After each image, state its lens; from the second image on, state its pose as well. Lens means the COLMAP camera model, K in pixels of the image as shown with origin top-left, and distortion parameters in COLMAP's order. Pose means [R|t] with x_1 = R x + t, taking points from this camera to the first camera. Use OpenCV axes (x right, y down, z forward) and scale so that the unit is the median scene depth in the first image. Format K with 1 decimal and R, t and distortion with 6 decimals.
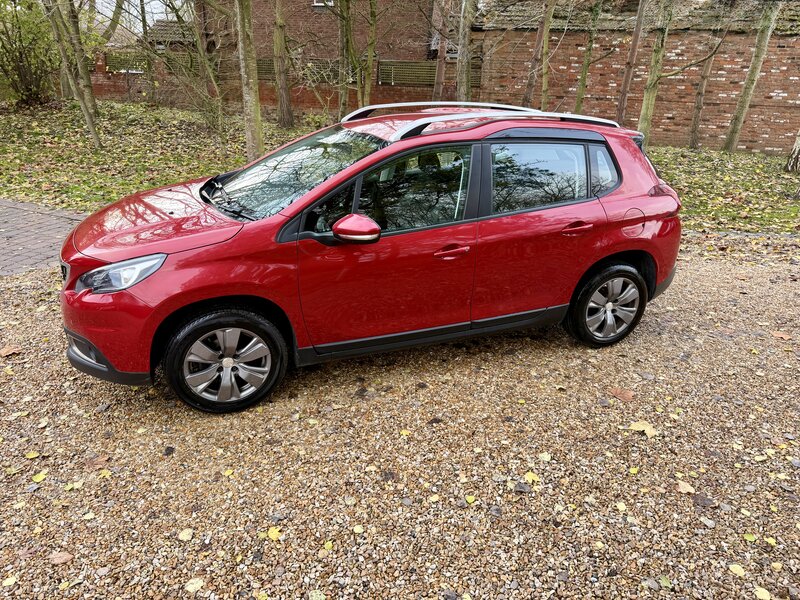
lens RADIAL K [[560.7, 0, 404.8], [0, 560.7, 301.9], [0, 0, 1]] dist [0.050708, -0.055678]
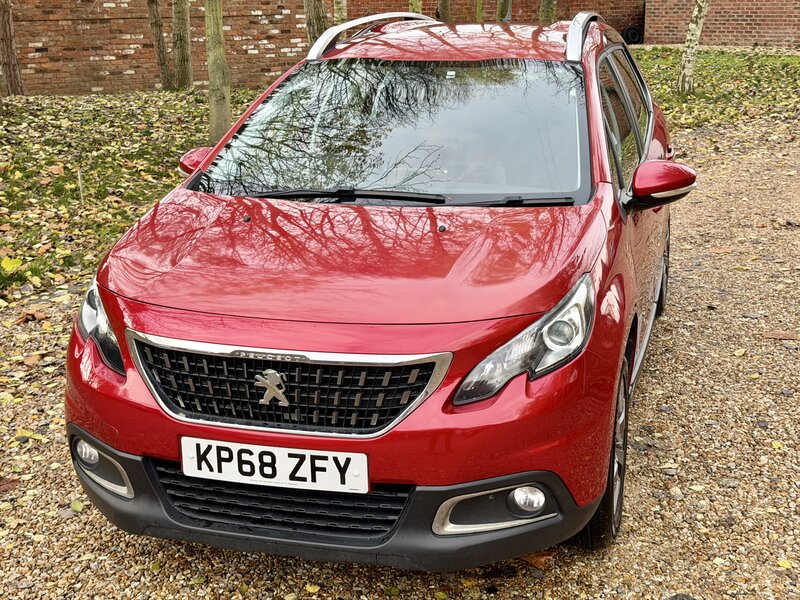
lens RADIAL K [[1108.3, 0, 400.0], [0, 1108.3, 300.0], [0, 0, 1]] dist [0.176495, -0.360351]
pose [[0.608528, -0.257502, 0.750591, -1.036676], [0.335383, 0.940710, 0.050820, -0.134205], [-0.719175, 0.220810, 0.658810, 0.291032]]
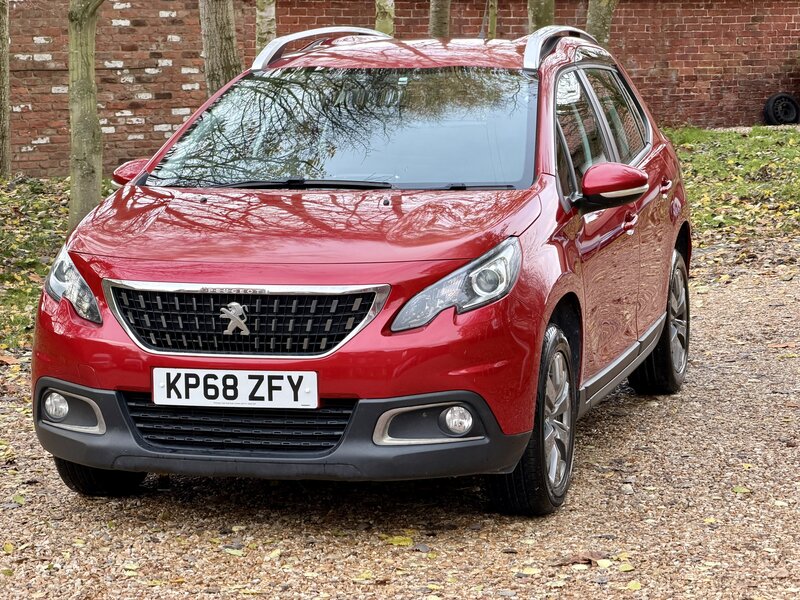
lens RADIAL K [[2394.1, 0, 400.0], [0, 2394.1, 300.0], [0, 0, 1]] dist [0.121012, 1.293128]
pose [[0.599247, -0.131387, 0.789709, -1.969362], [0.334181, 0.937440, -0.097618, 0.151420], [-0.727479, 0.322403, 0.605665, -0.392942]]
